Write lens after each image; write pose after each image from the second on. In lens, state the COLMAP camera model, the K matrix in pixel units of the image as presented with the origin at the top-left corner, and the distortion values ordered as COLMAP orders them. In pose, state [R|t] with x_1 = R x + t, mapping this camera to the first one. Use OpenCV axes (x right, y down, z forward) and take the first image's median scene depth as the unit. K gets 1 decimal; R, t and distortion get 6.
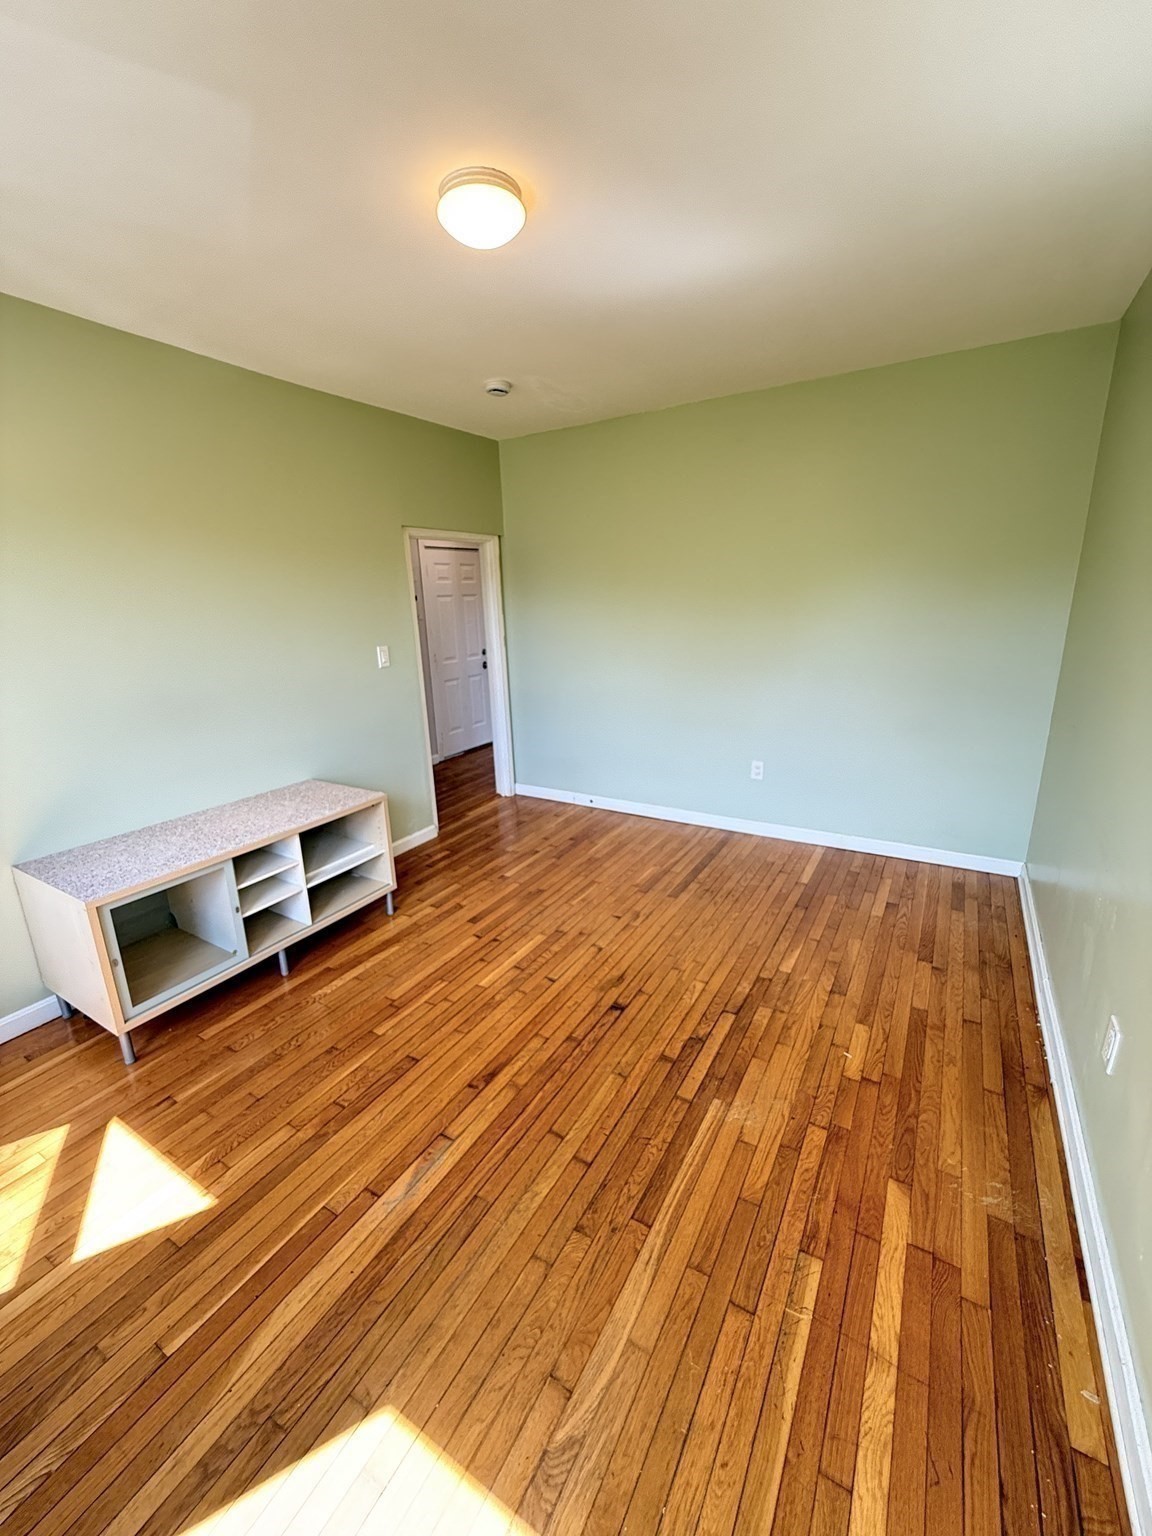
lens RADIAL K [[611.1, 0, 580.5], [0, 611.1, 756.5], [0, 0, 1]] dist [-0.000137, 0.000405]
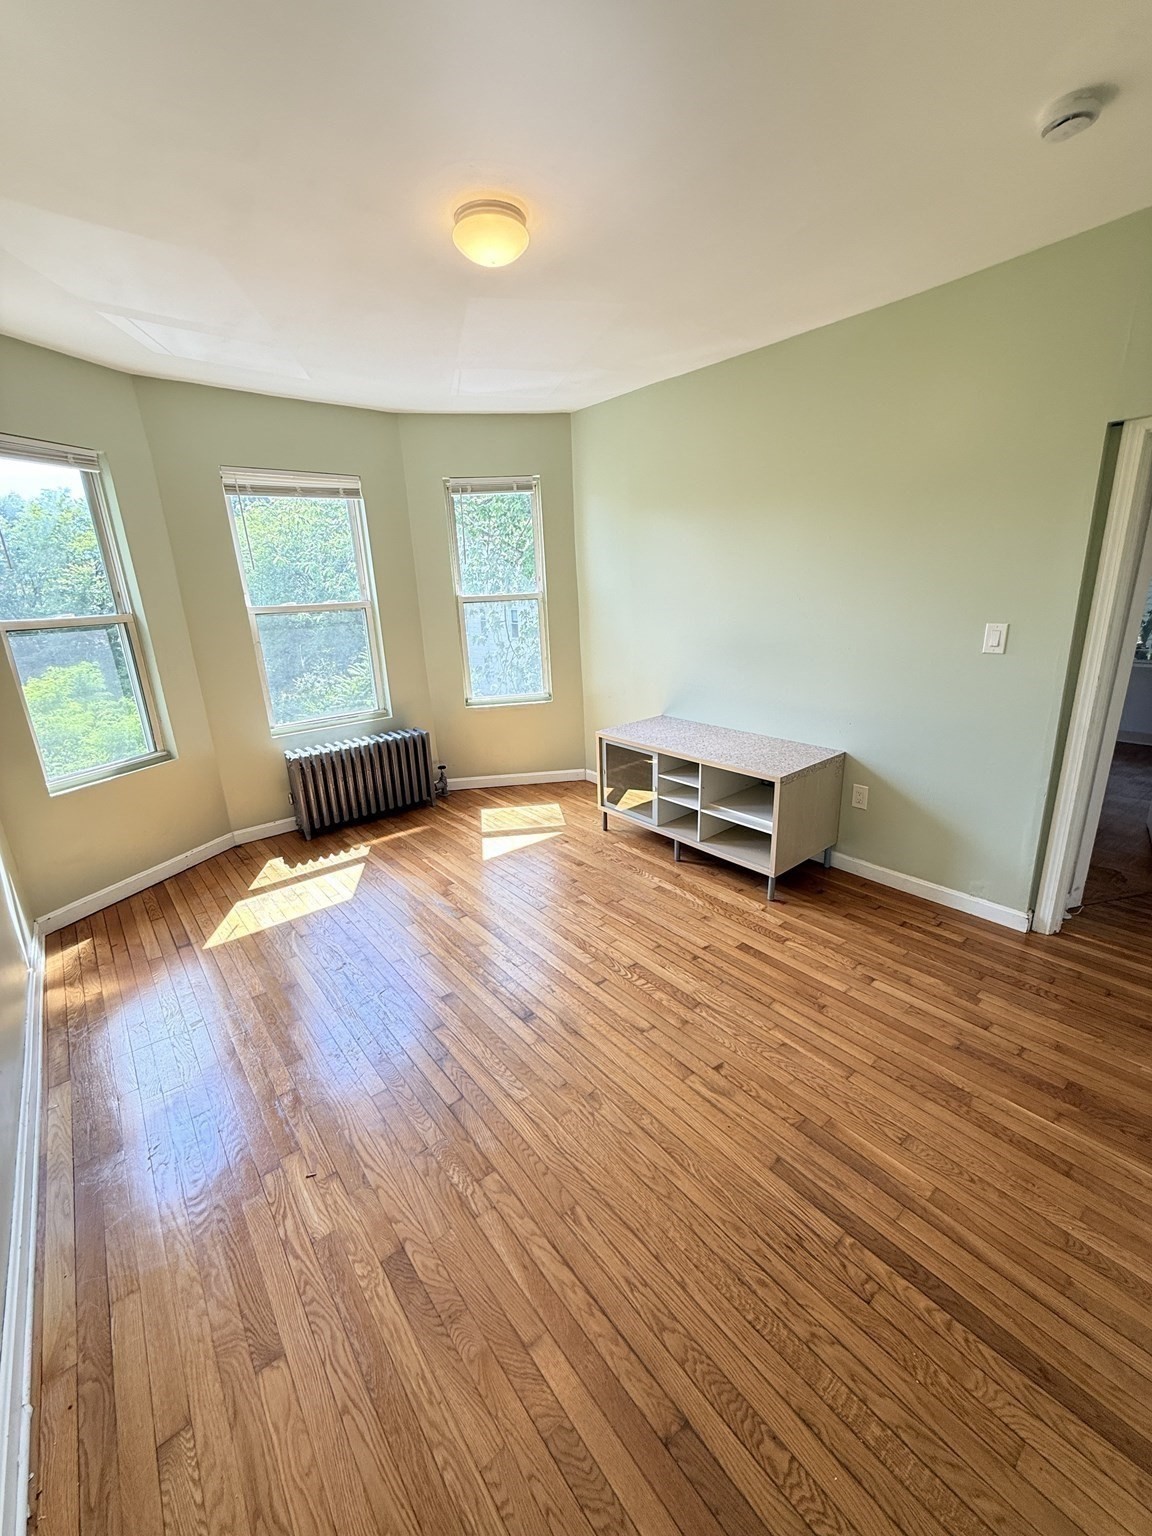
lens RADIAL K [[611.1, 0, 583.1], [0, 611.1, 768.3], [0, 0, 1]] dist [-0.000137, 0.000405]
pose [[-0.326123, 0.319090, -0.889846, 0.601310], [-0.195616, 0.898157, 0.393762, -0.259024], [0.924867, 0.302483, -0.230490, 0.943871]]
